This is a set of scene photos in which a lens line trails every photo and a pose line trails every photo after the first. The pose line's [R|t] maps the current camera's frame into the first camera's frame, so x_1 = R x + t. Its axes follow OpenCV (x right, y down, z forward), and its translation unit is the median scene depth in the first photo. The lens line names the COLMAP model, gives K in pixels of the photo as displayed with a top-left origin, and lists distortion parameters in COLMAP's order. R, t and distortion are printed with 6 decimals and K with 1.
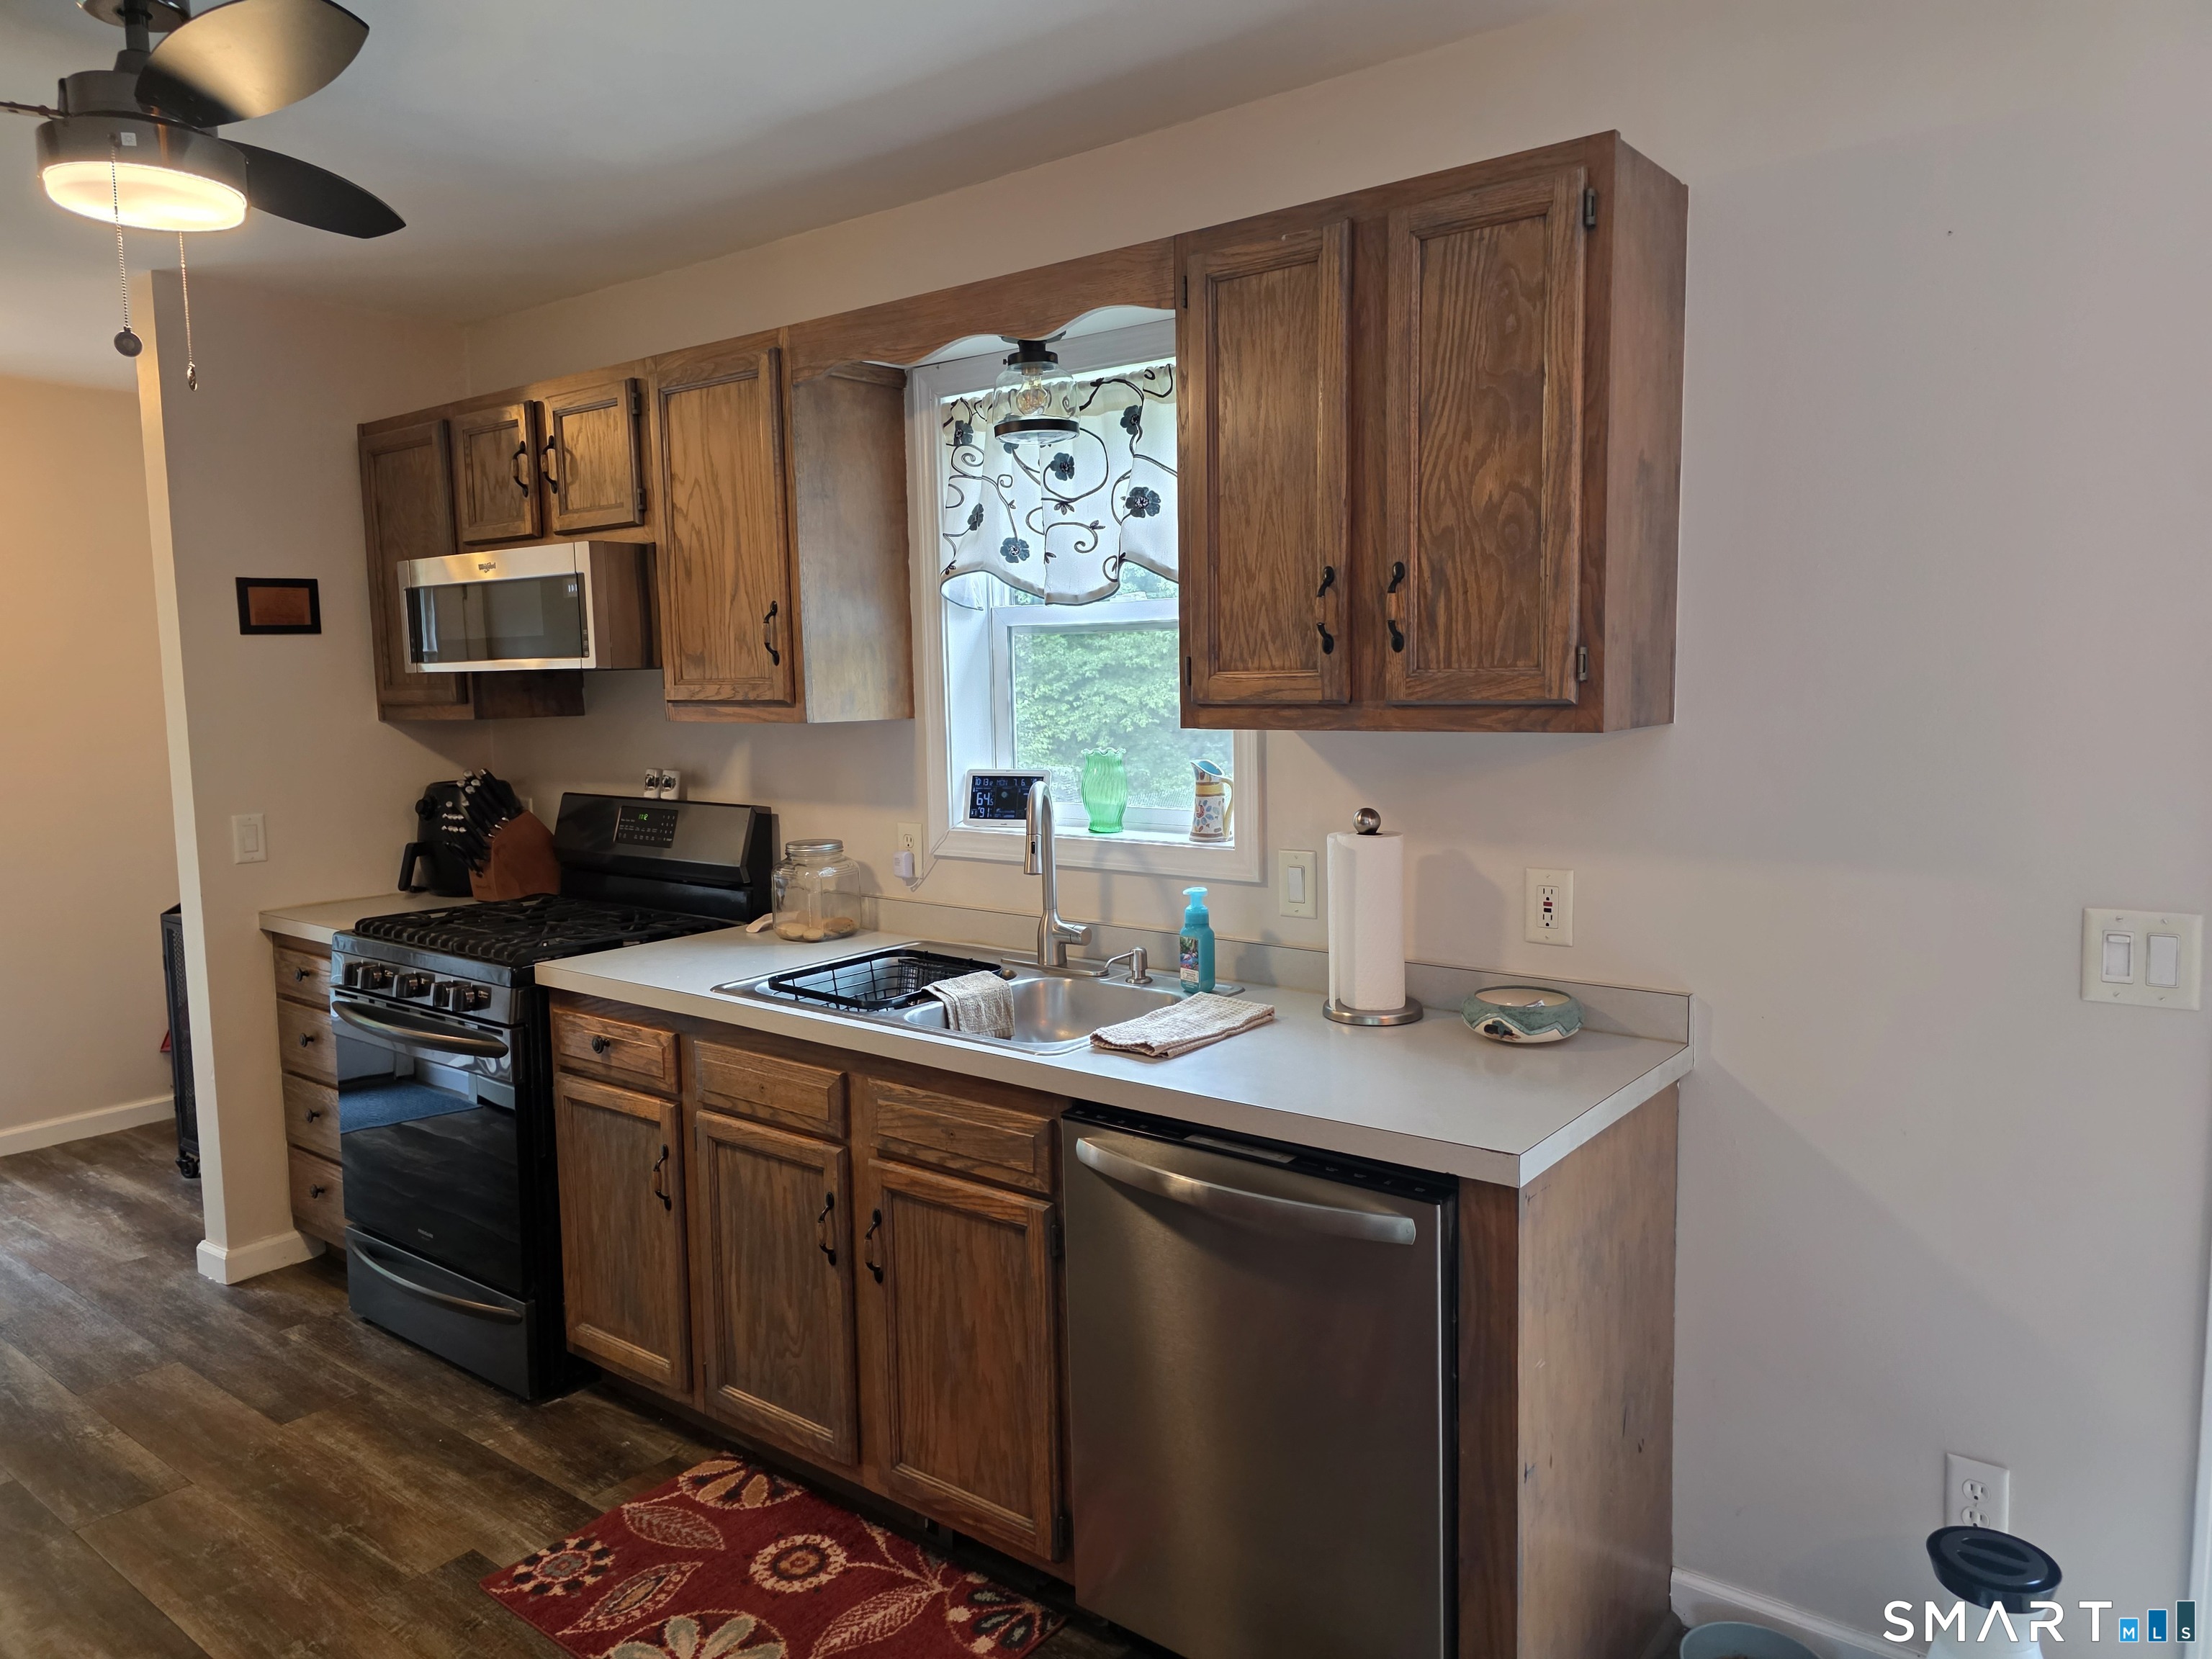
lens RADIAL K [[1491.8, 0, 1113.7], [0, 1491.8, 813.6], [0, 0, 1]] dist [0.045409, -0.042870]
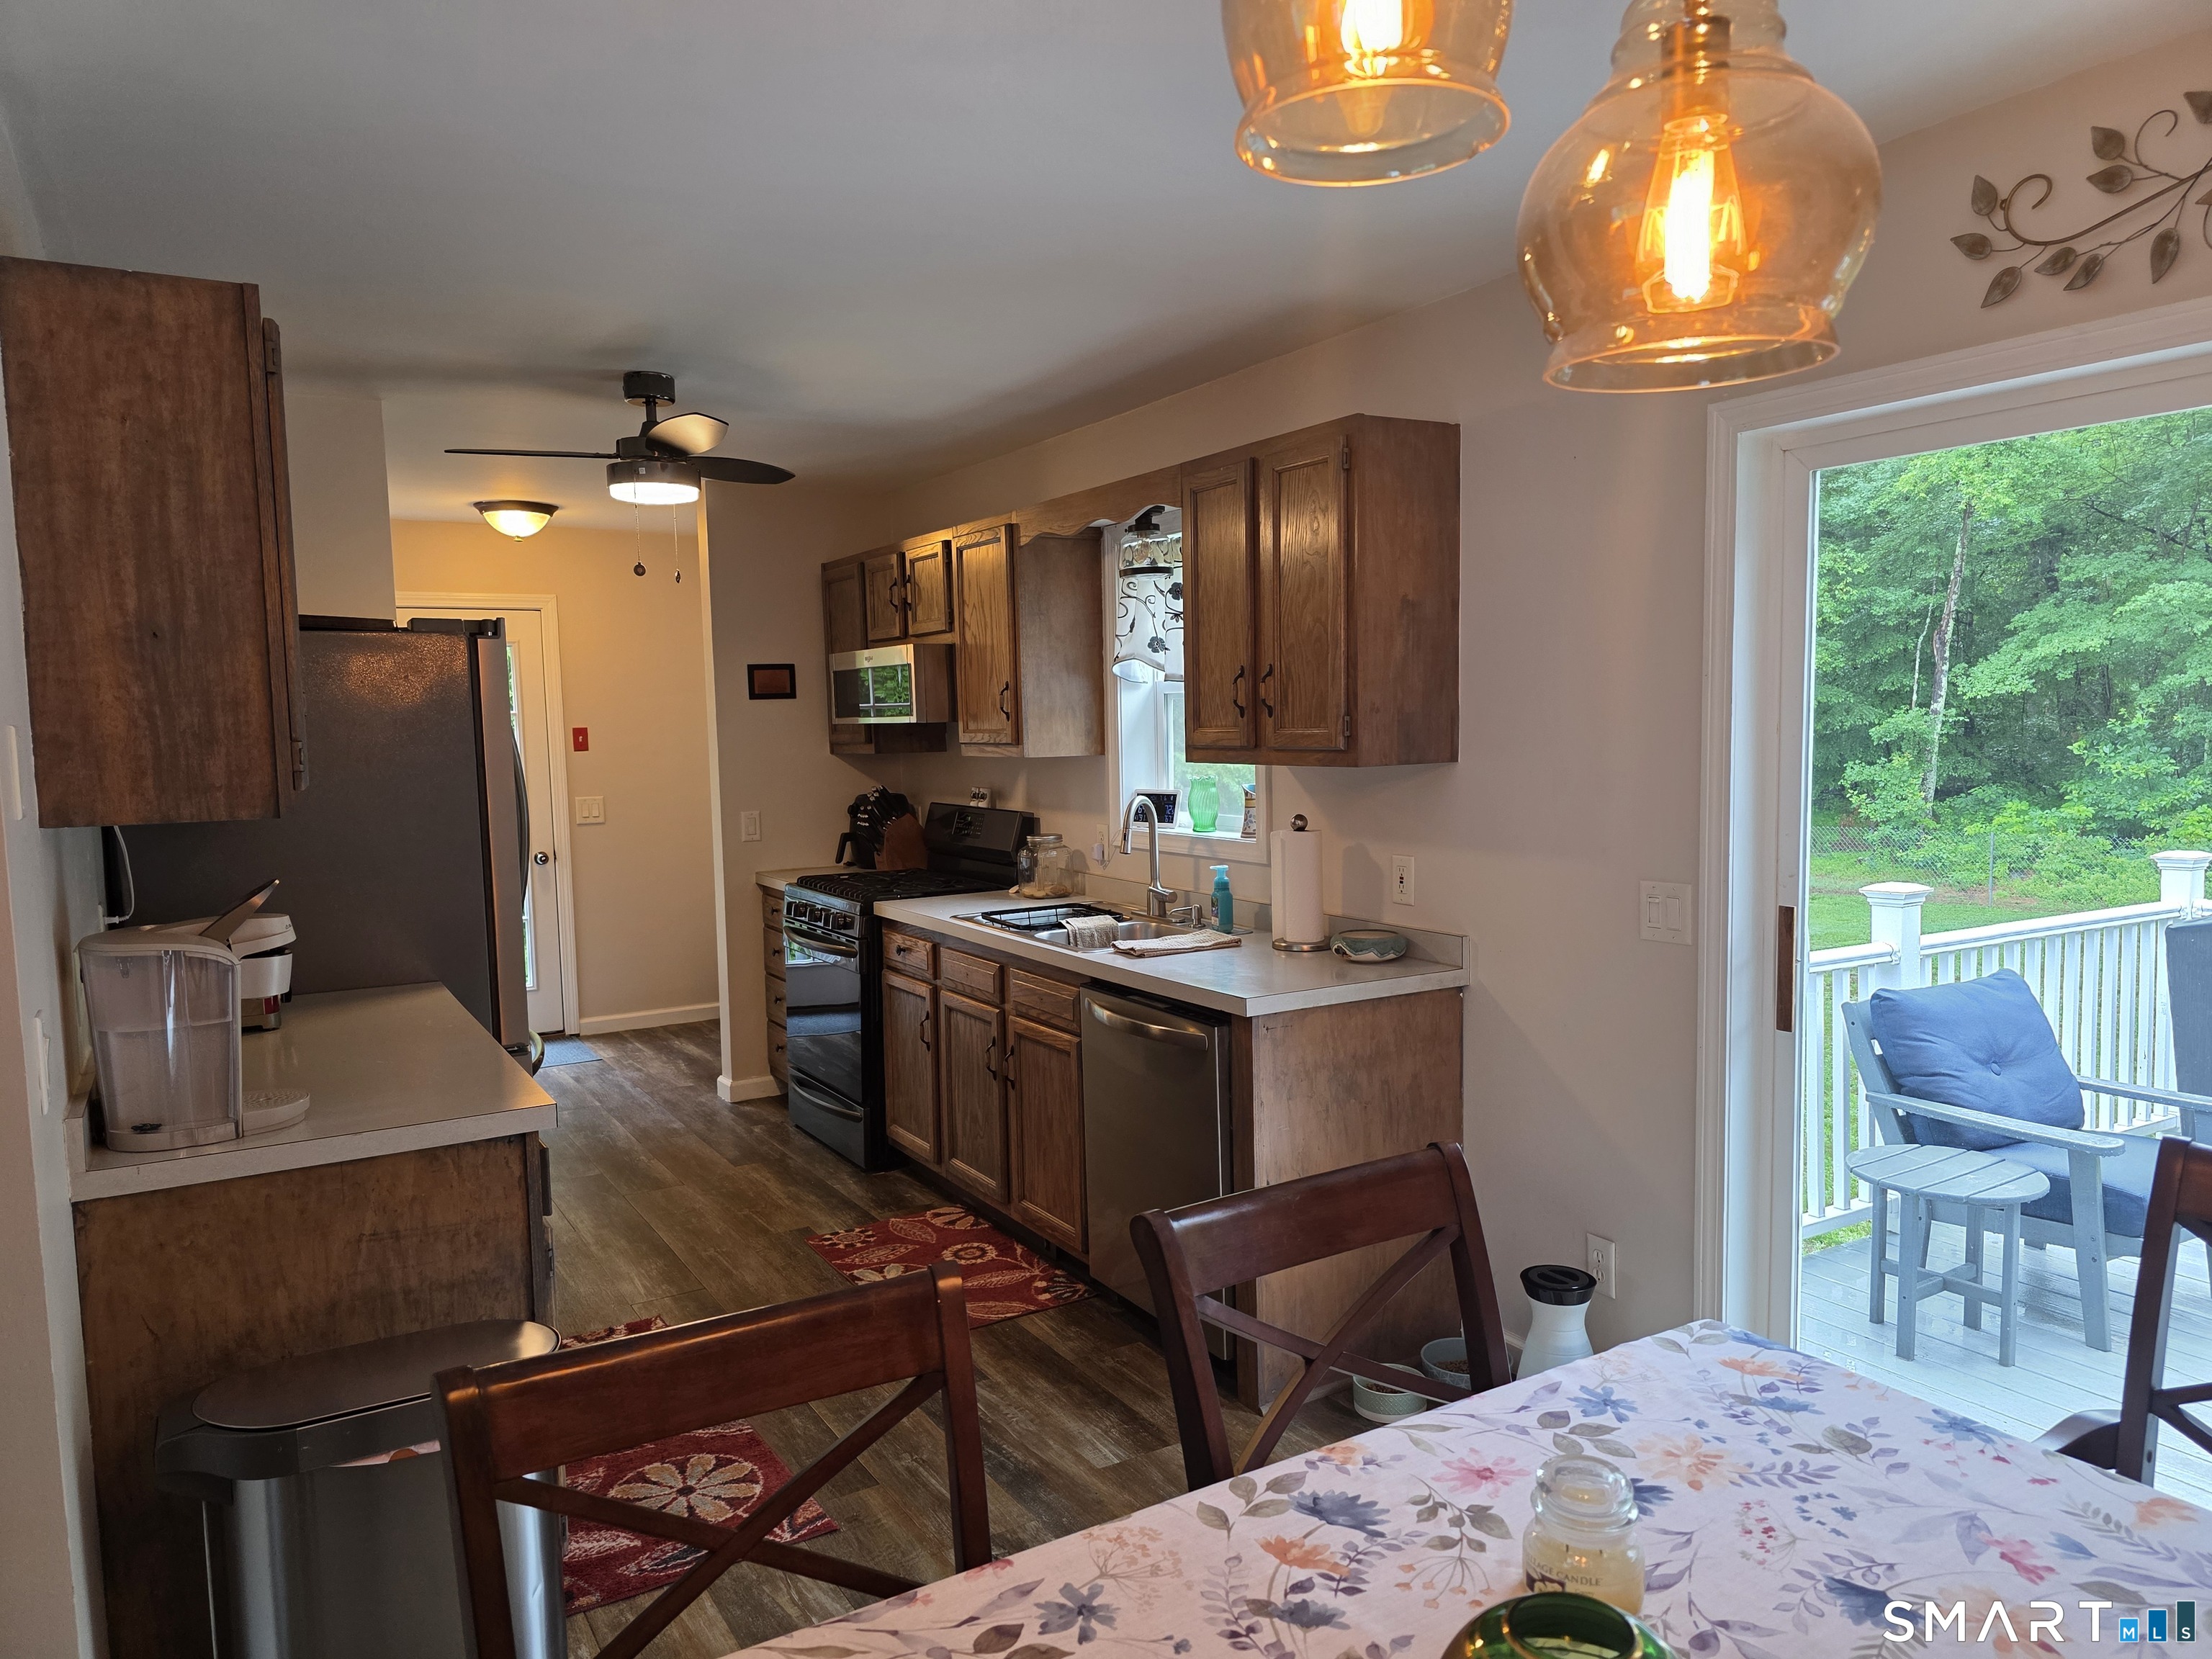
lens RADIAL K [[1466.7, 0, 1104.9], [0, 1466.7, 841.0], [0, 0, 1]] dist [0.061713, -0.067764]
pose [[0.933398, 0.029961, -0.357591, 0.438887], [-0.031688, 0.999497, 0.001032, 0.024174], [0.357442, 0.010368, 0.933878, -0.426543]]
